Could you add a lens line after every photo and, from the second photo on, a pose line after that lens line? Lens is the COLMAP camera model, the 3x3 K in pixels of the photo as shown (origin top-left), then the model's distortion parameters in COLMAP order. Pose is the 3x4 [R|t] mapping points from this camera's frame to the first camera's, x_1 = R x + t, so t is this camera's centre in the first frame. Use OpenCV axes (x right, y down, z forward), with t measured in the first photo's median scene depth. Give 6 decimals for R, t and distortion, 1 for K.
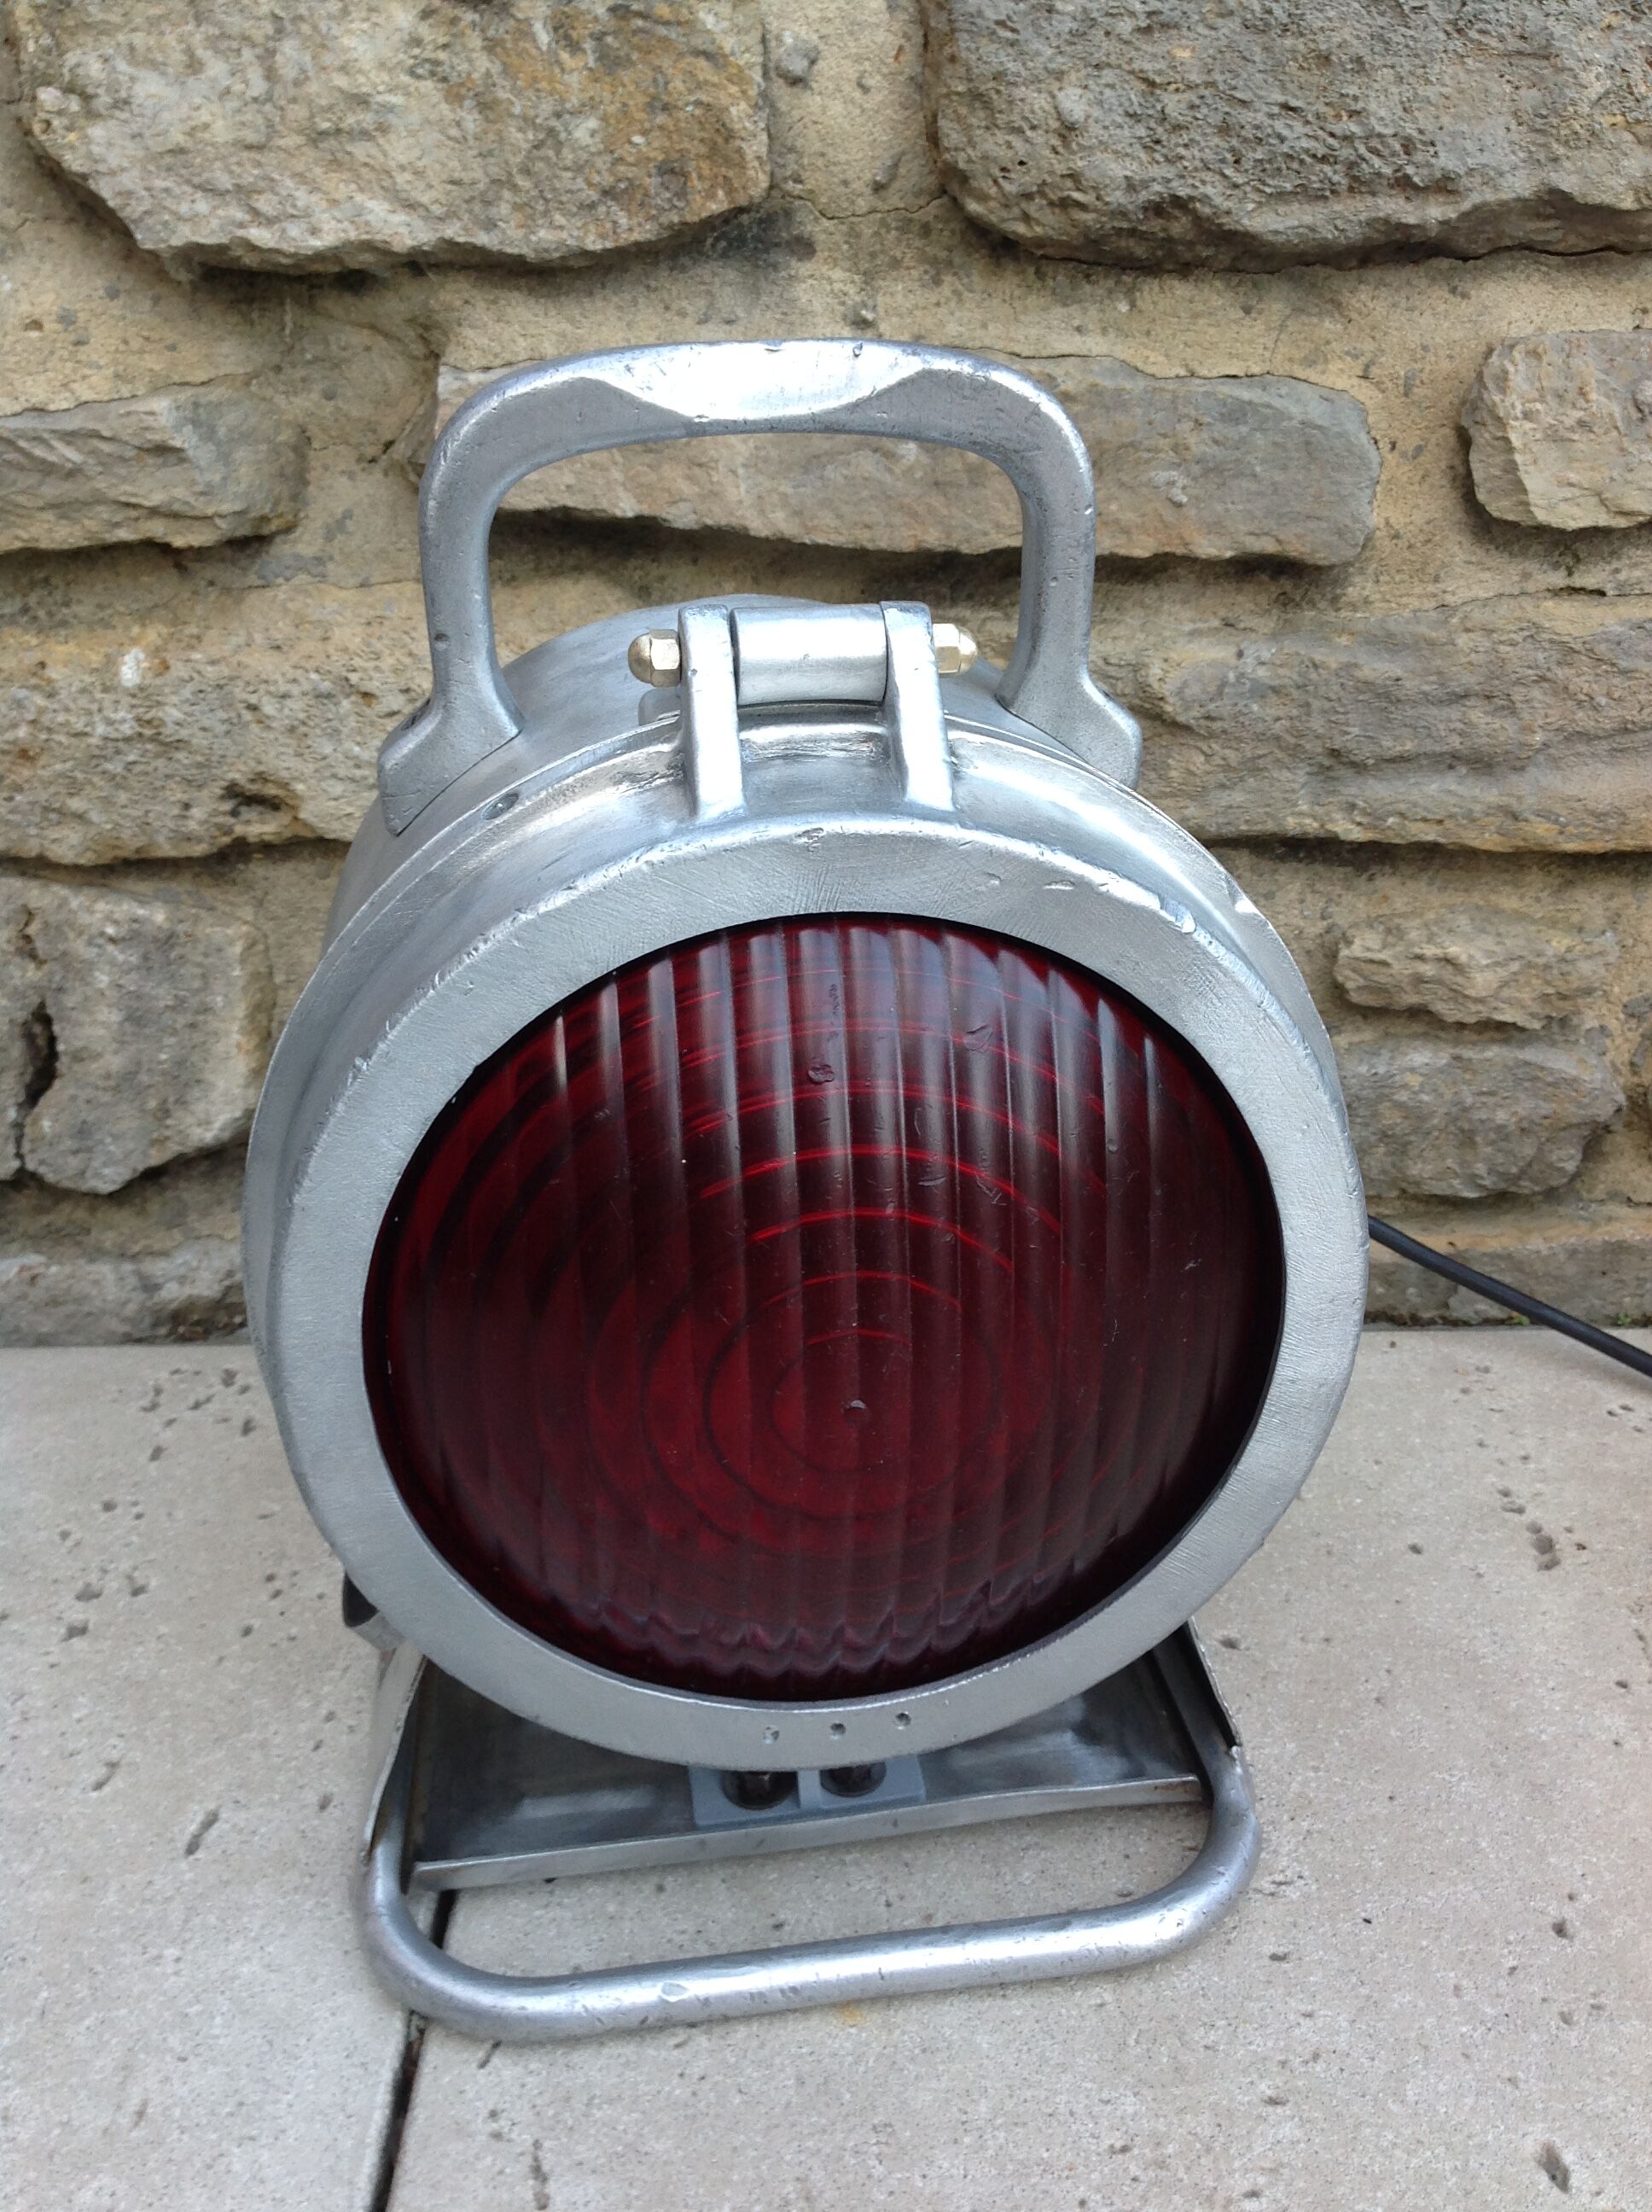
lens RADIAL K [[2141.2, 0, 824.1], [0, 2141.2, 1100.5], [0, 0, 1]] dist [-0.014576, 0.000000]
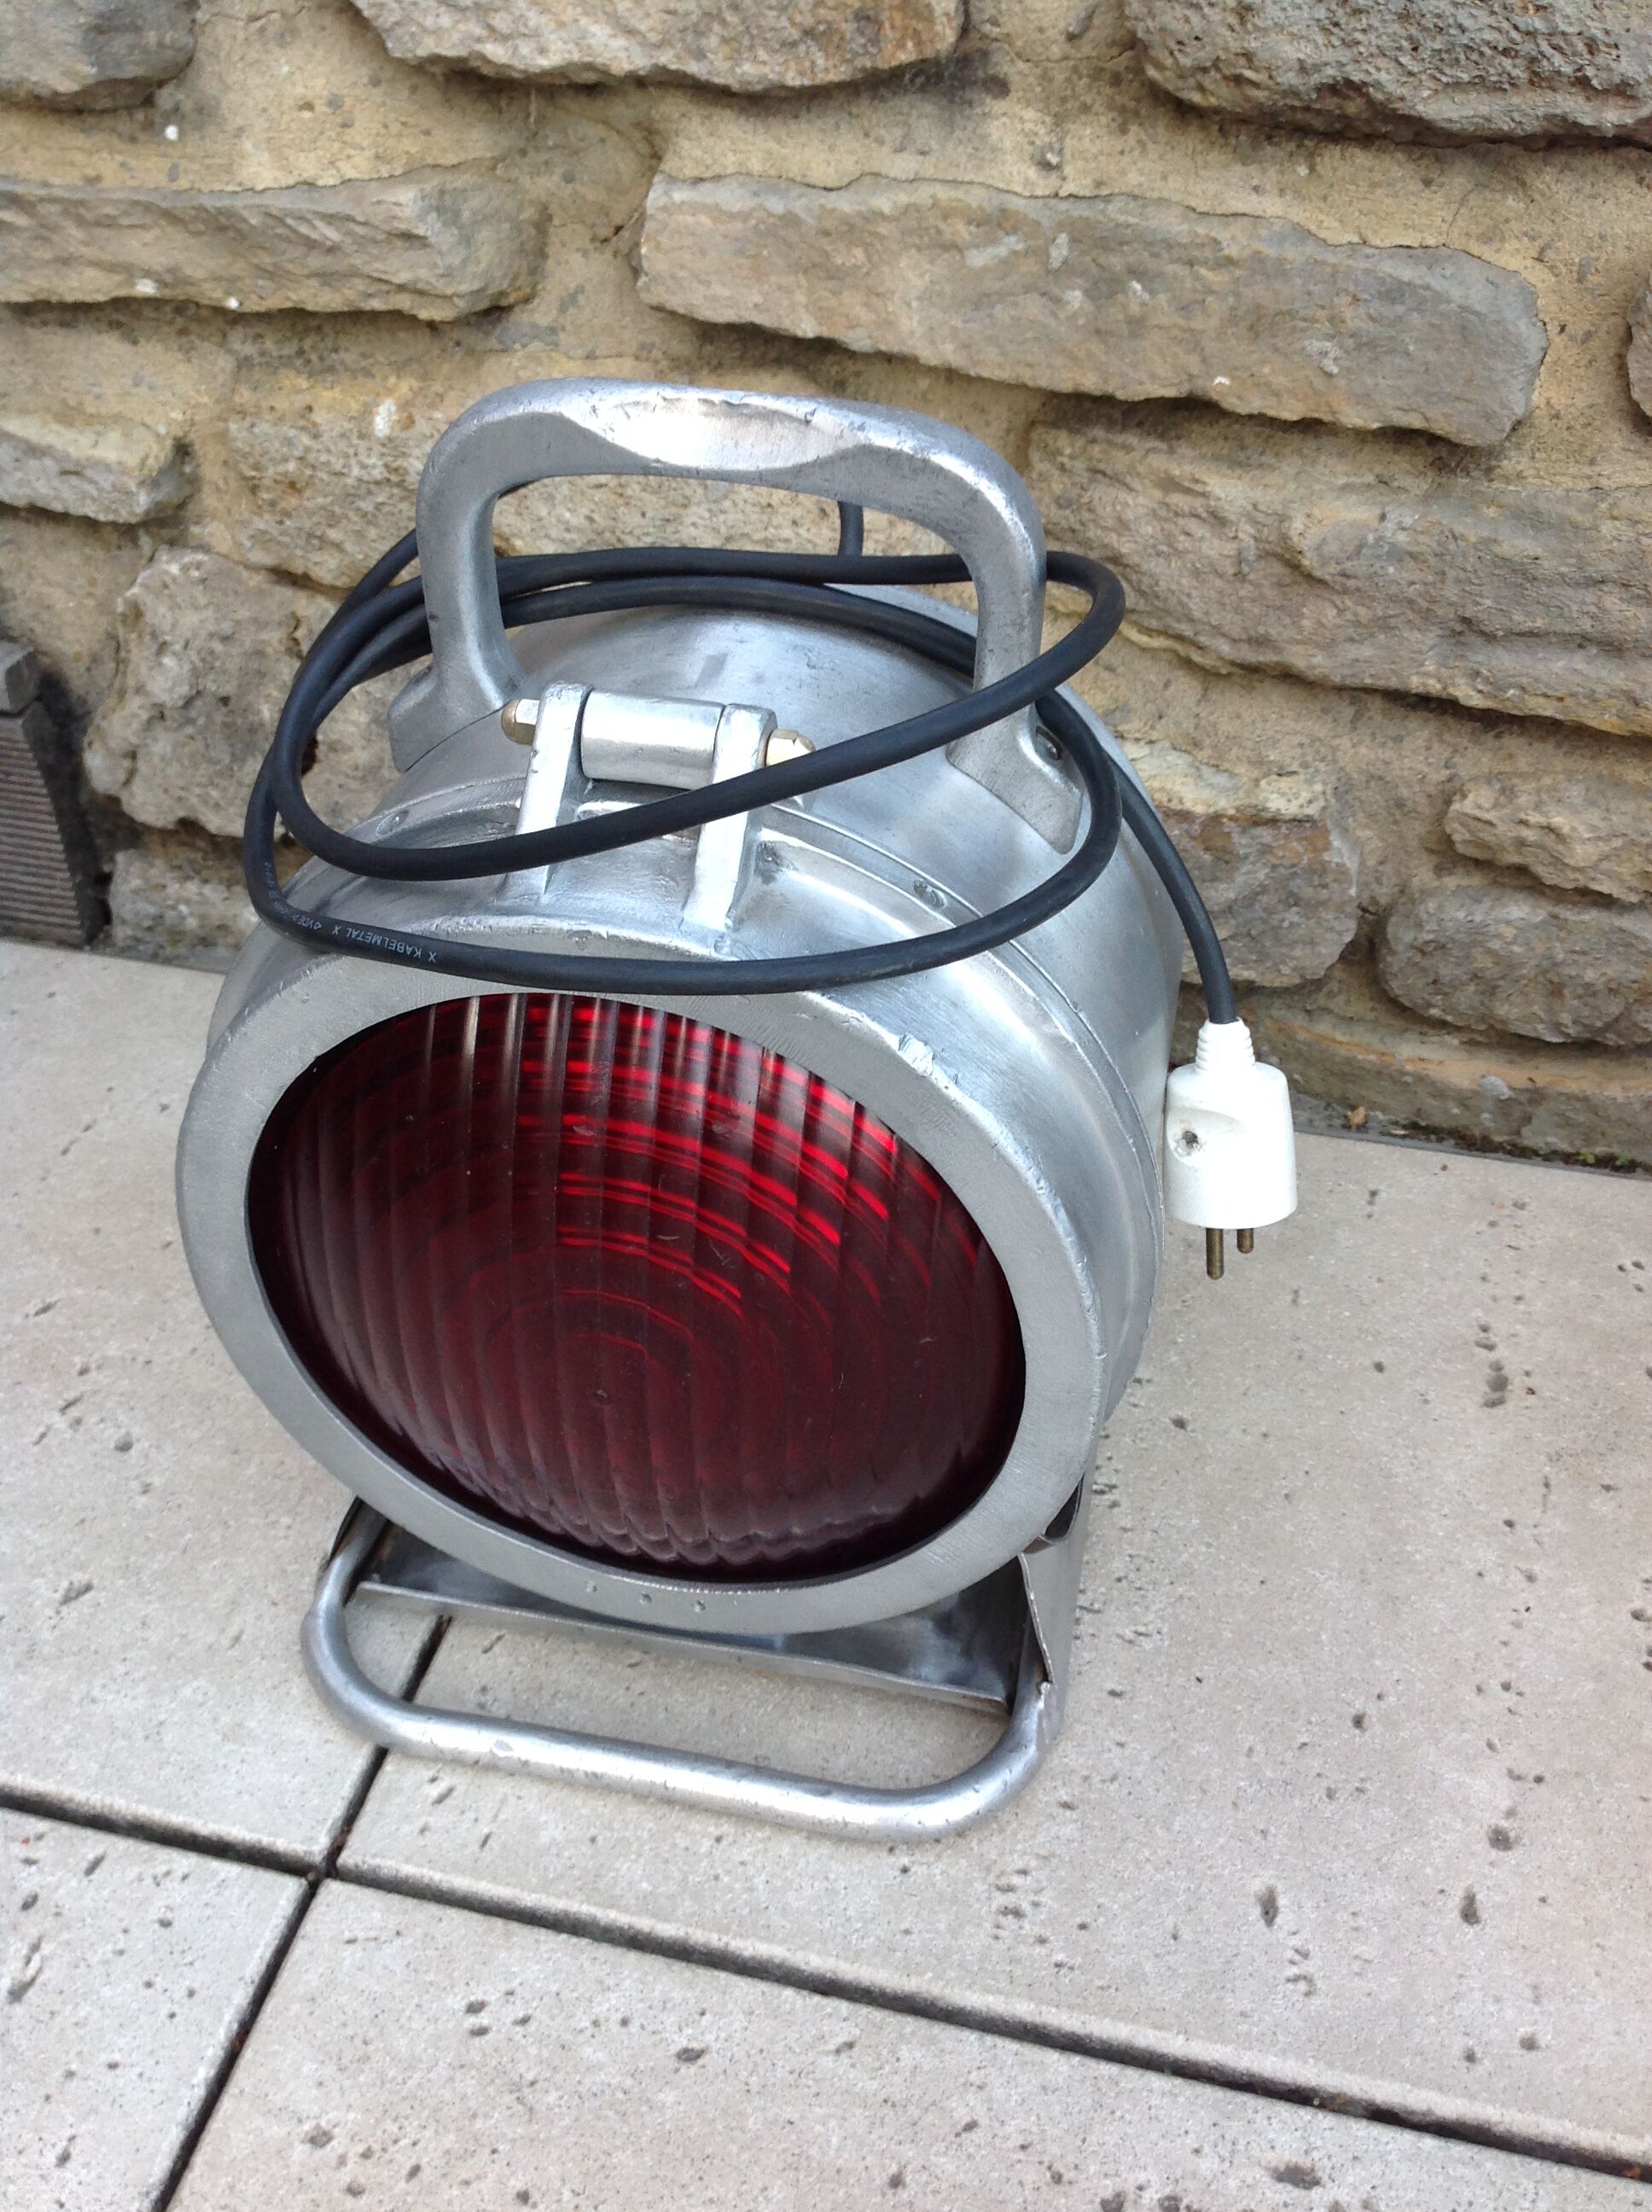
lens RADIAL K [[2141.2, 0, 841.0], [0, 2141.2, 1107.4], [0, 0, 1]] dist [-0.014576, 0.000000]
pose [[0.973548, 0.155941, -0.166992, 0.155351], [-0.116100, 0.967121, 0.226270, -0.135375], [0.196787, -0.200897, 0.959643, -0.104834]]
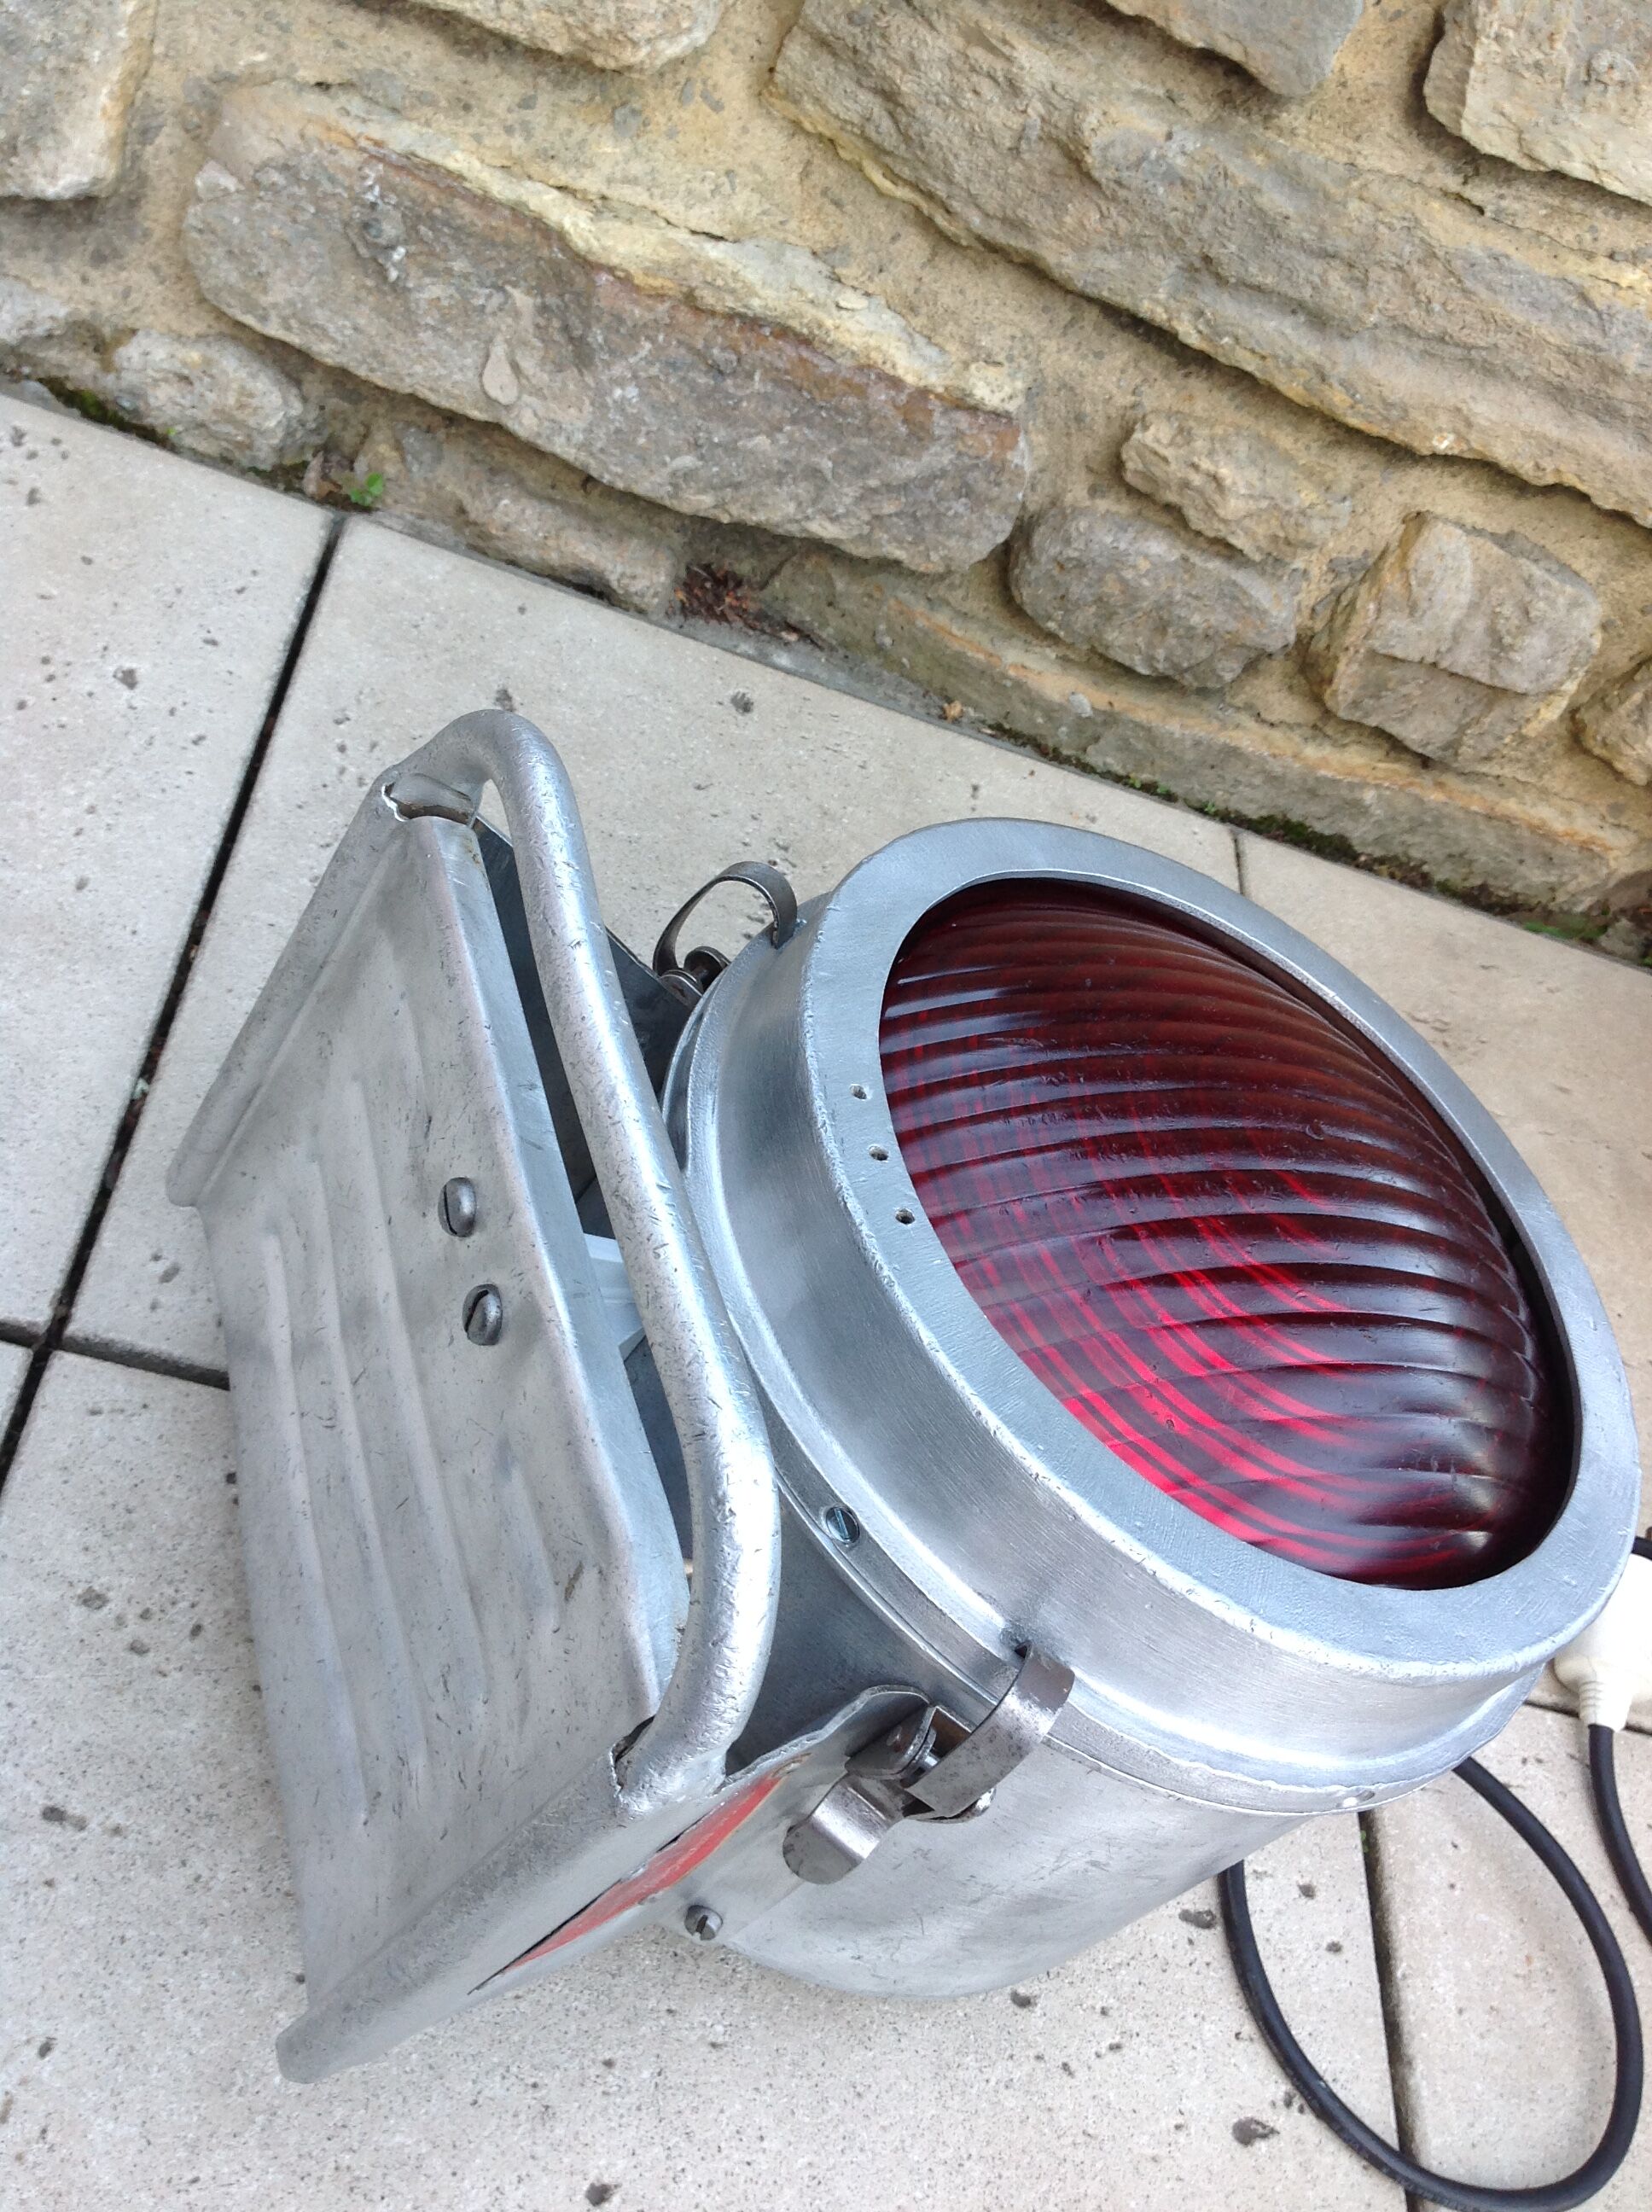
lens RADIAL K [[2141.2, 0, 832.1], [0, 2141.2, 1118.9], [0, 0, 1]] dist [-0.014576, 0.000000]
pose [[0.921377, 0.282081, 0.267385, -0.103612], [-0.365189, 0.863795, 0.347125, -0.094012], [-0.133049, -0.417479, 0.898893, -0.132018]]
